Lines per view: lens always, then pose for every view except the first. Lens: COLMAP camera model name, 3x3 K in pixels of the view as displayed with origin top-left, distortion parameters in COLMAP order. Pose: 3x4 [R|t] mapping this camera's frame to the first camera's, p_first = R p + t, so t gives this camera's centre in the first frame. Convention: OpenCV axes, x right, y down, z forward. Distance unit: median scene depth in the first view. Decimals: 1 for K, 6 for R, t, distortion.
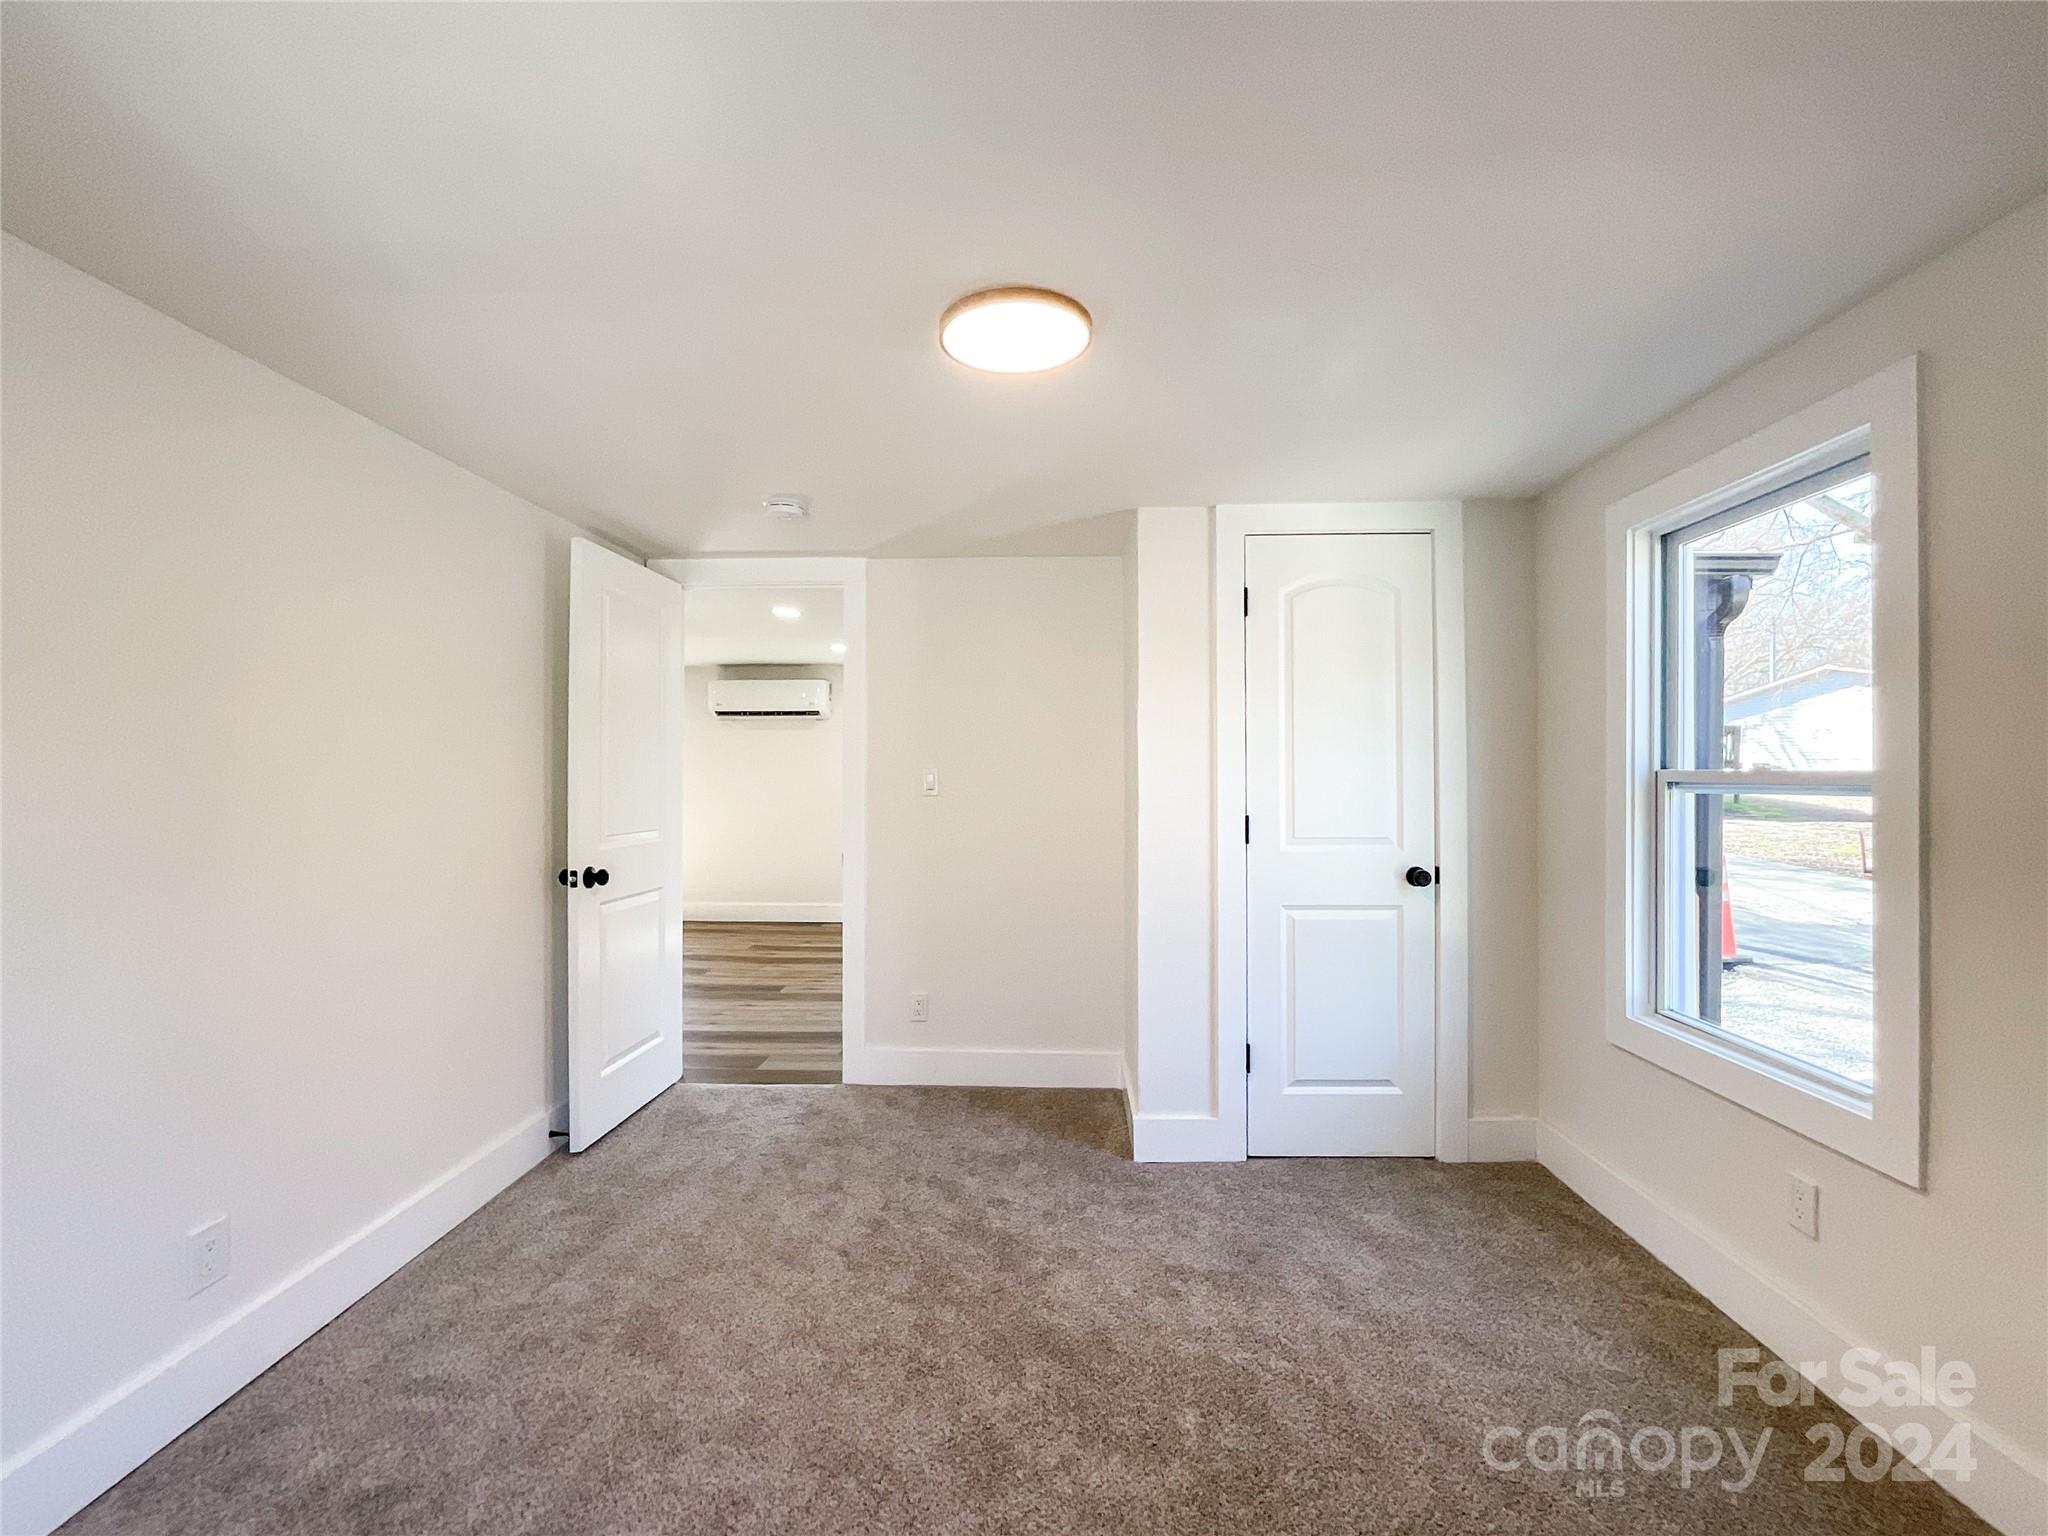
lens RADIAL K [[862.0, 0, 1030.3], [0, 862.0, 776.3], [0, 0, 1]] dist [-0.020465, 0.009735]
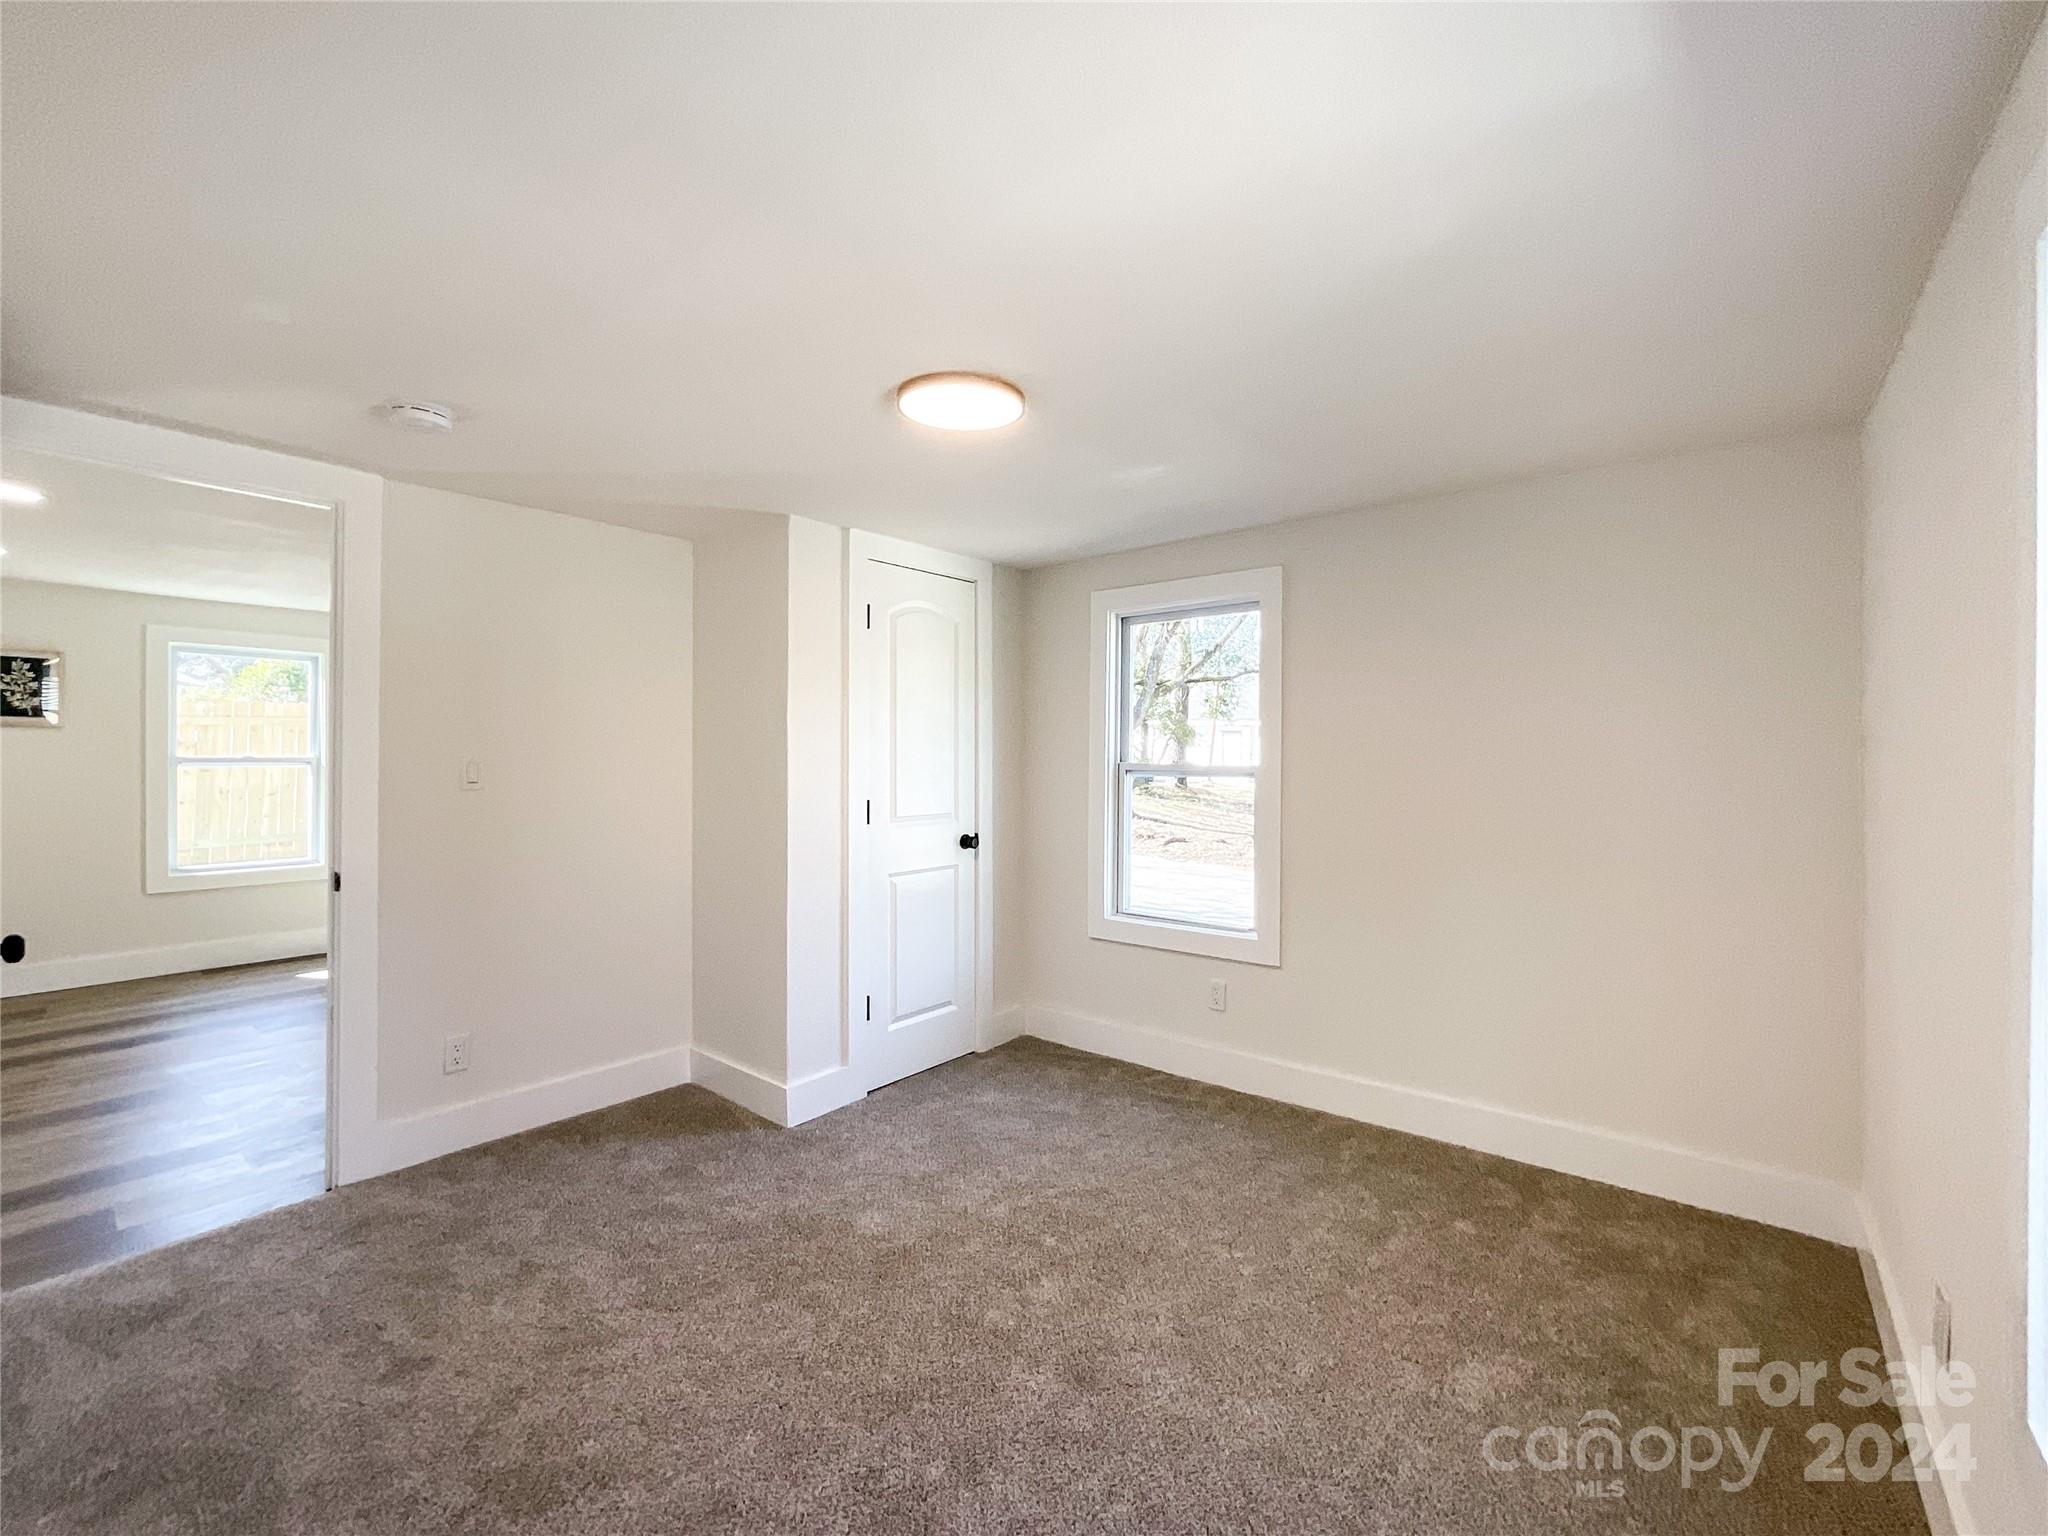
lens RADIAL K [[862.0, 0, 1030.3], [0, 862.0, 776.3], [0, 0, 1]] dist [-0.020465, 0.009735]
pose [[0.604905, -0.010426, 0.796229, -0.545652], [-0.003446, 0.999871, 0.015711, -0.005667], [-0.796290, -0.012248, 0.604791, 0.122865]]
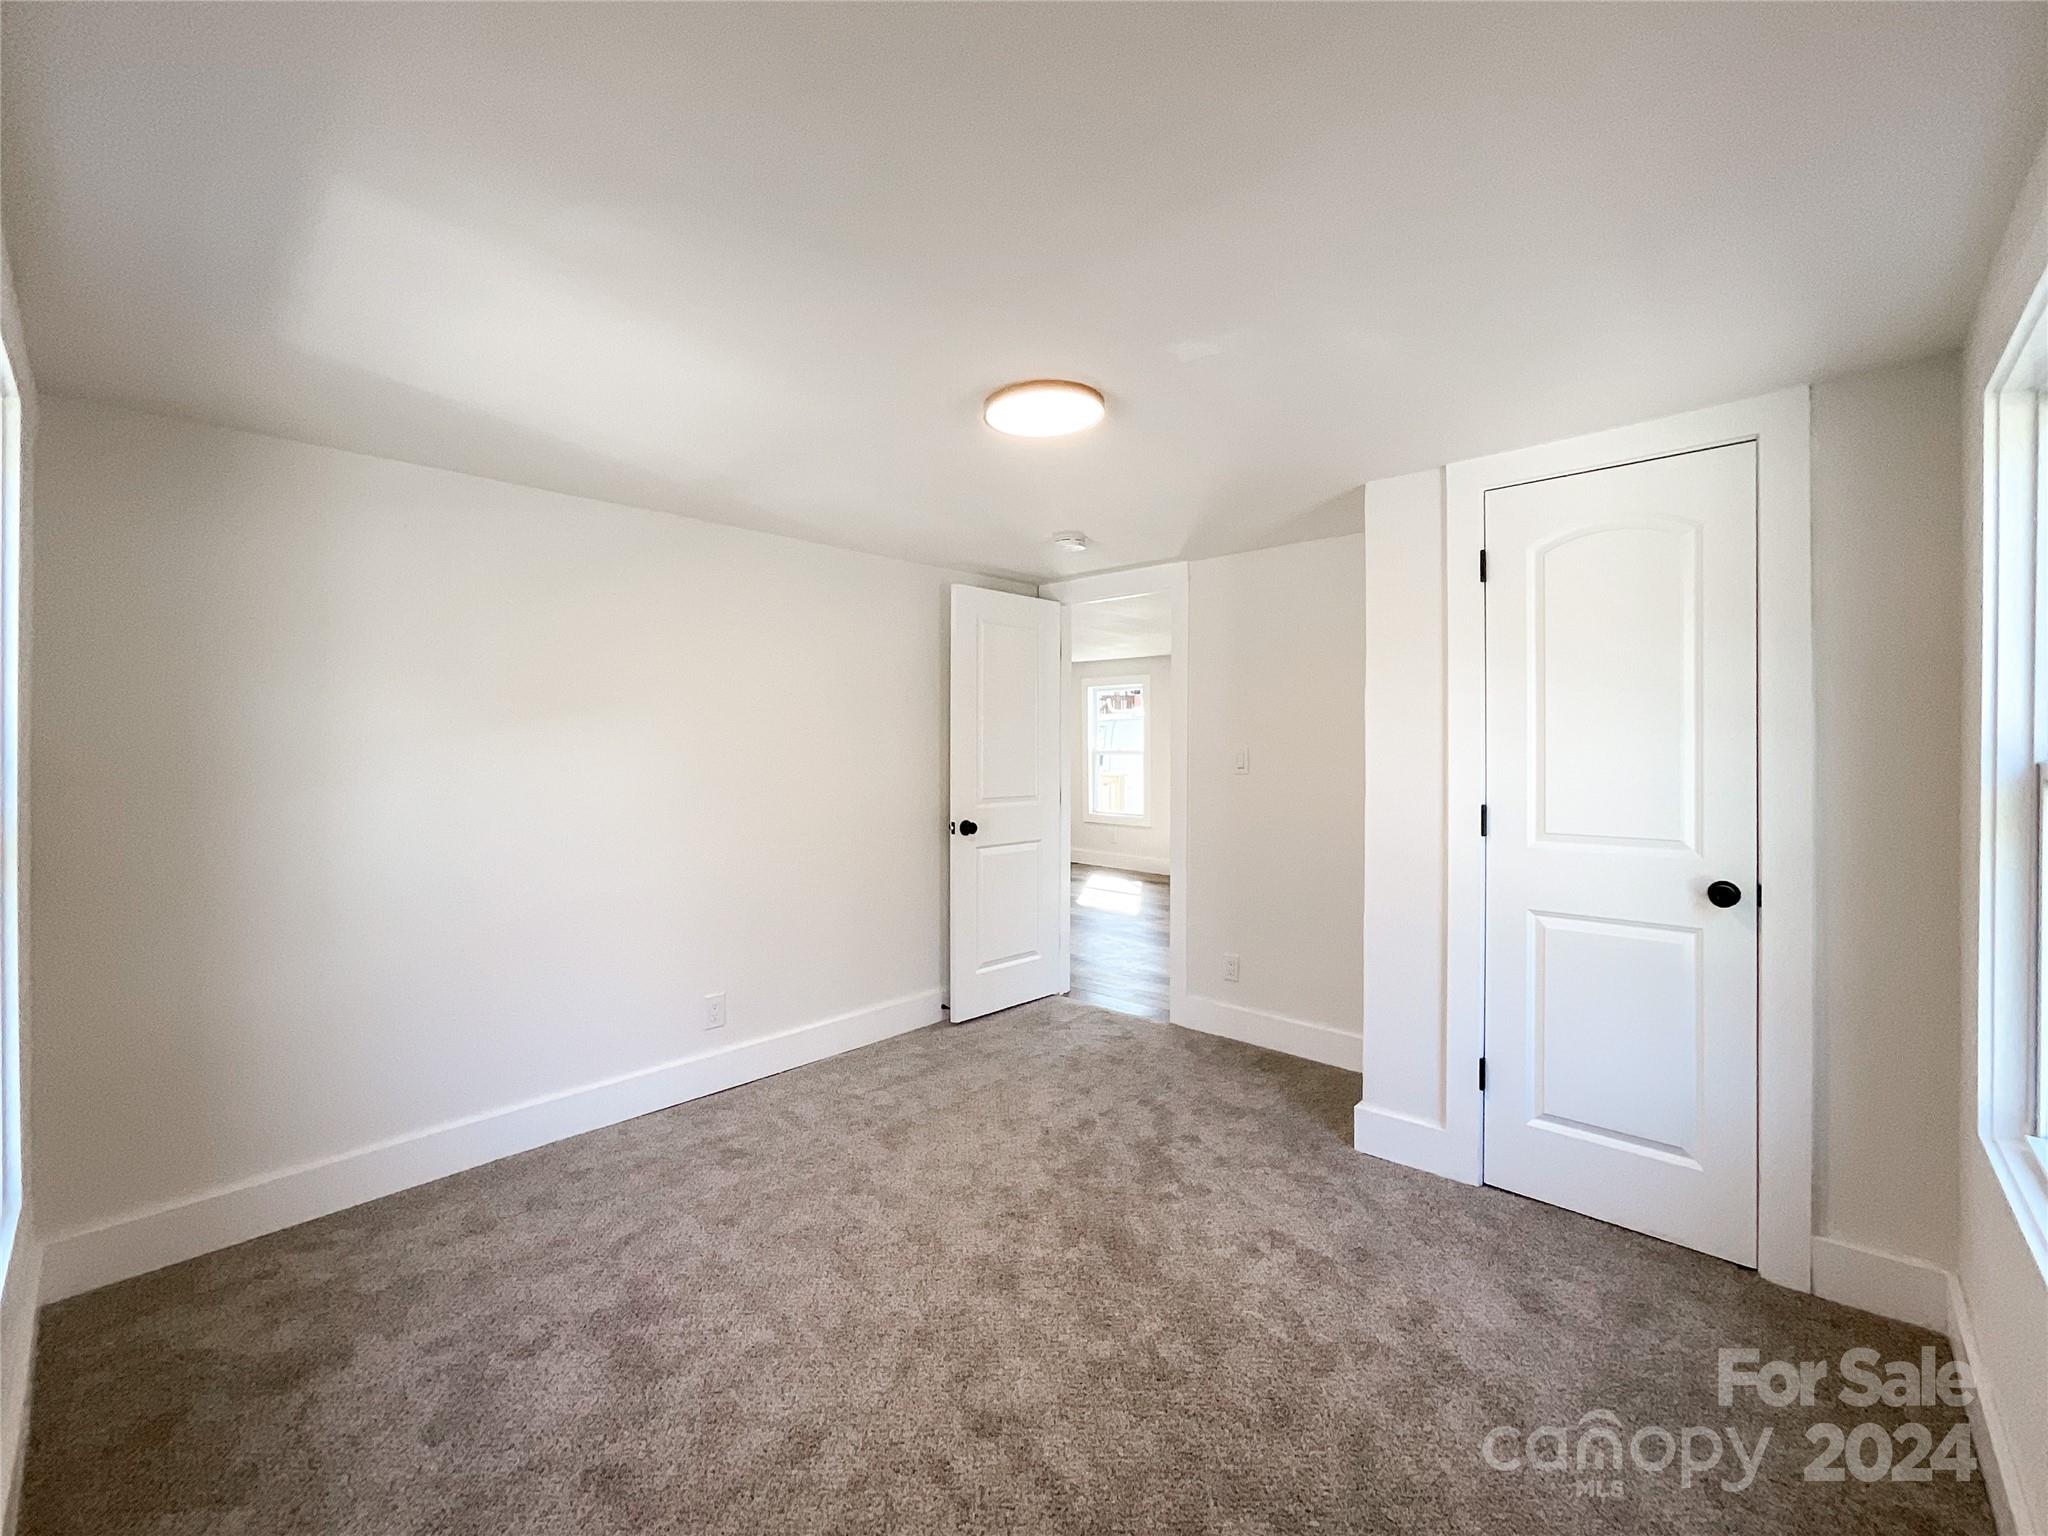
lens RADIAL K [[860.9, 0, 1023.9], [0, 860.9, 754.7], [0, 0, 1]] dist [-0.020129, 0.015529]
pose [[0.756130, 0.006741, -0.654387, 0.479574], [0.003390, 0.999893, 0.014217, -0.021054], [0.654413, -0.012969, 0.756026, 0.012663]]
